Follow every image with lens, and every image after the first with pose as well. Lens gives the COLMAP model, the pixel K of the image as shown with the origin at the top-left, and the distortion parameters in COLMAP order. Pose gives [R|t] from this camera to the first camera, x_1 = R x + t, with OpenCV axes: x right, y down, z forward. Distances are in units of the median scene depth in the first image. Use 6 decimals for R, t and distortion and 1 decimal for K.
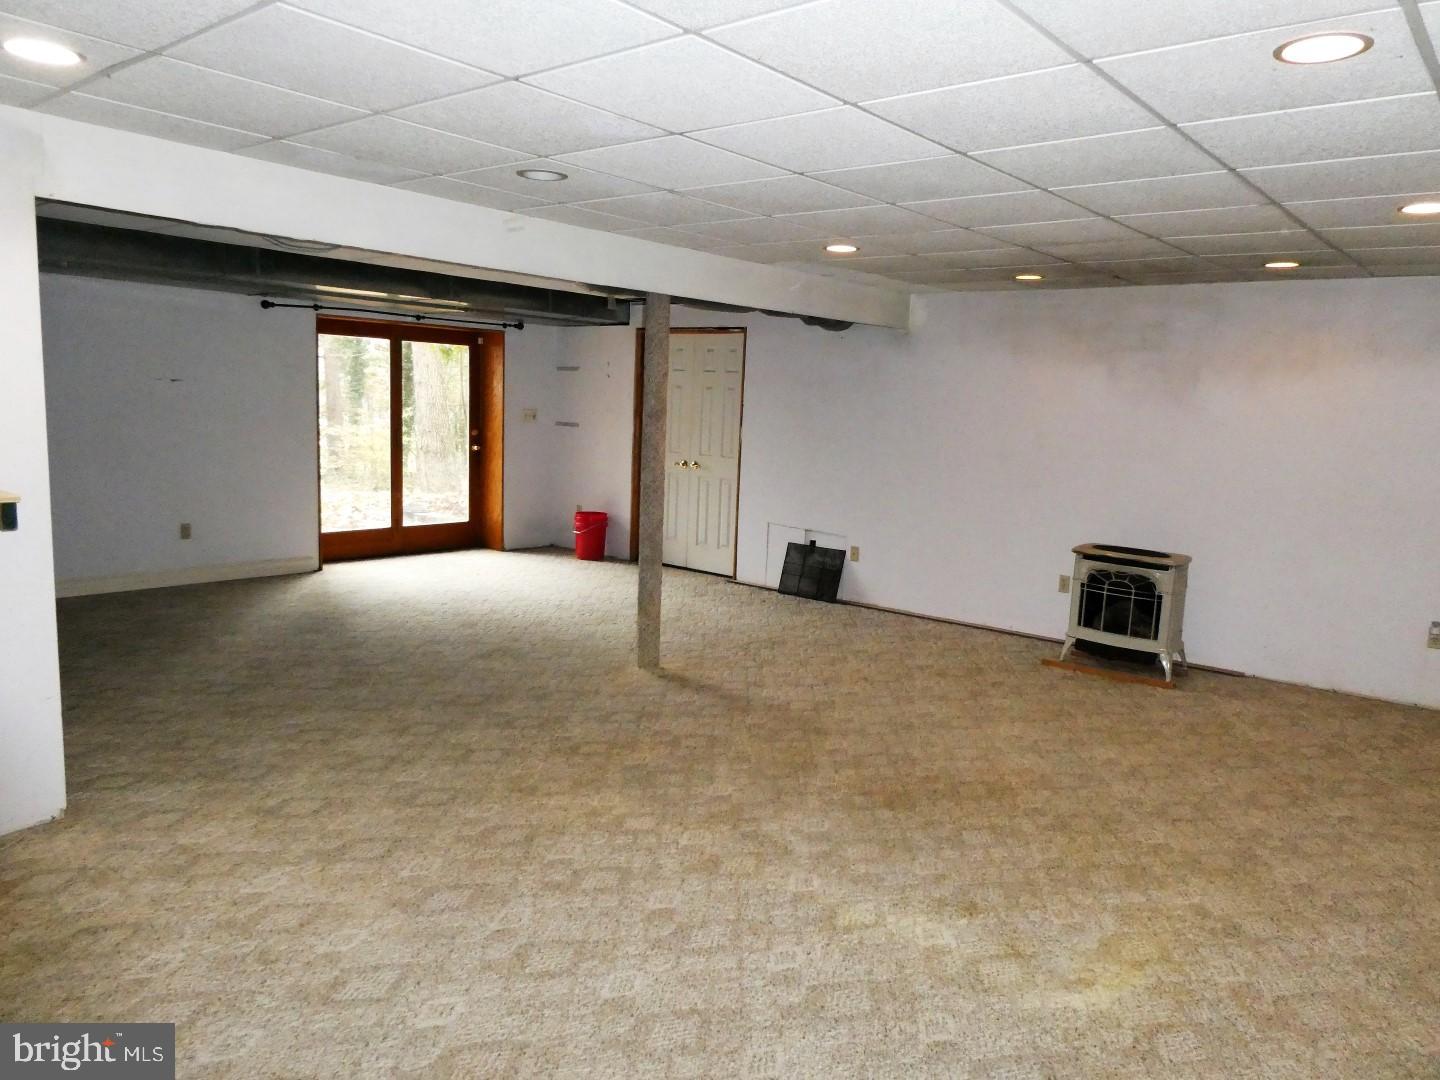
lens RADIAL K [[1023.9, 0, 720.0], [0, 1023.9, 540.0], [0, 0, 1]] dist [-0.012038, 0.013775]
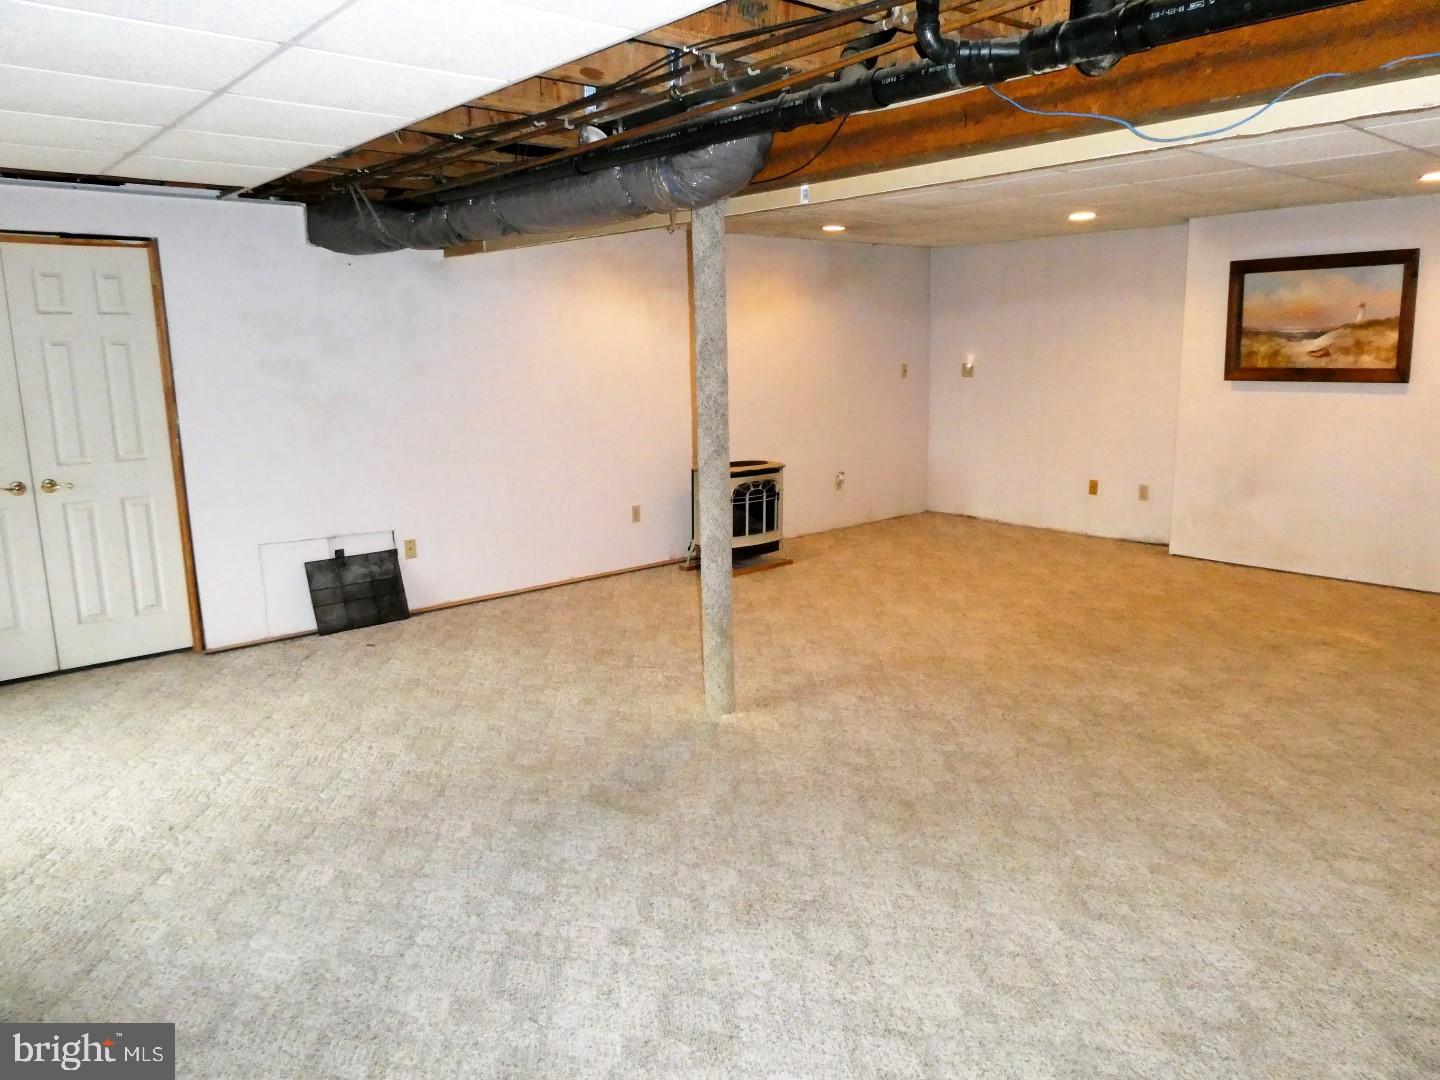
lens RADIAL K [[1023.9, 0, 720.0], [0, 1023.9, 540.0], [0, 0, 1]] dist [-0.012038, 0.013775]
pose [[0.139340, -0.234365, 0.962111, -0.800737], [0.154610, 0.964823, 0.212634, -0.167809], [-0.978100, 0.119123, 0.170674, 0.876225]]
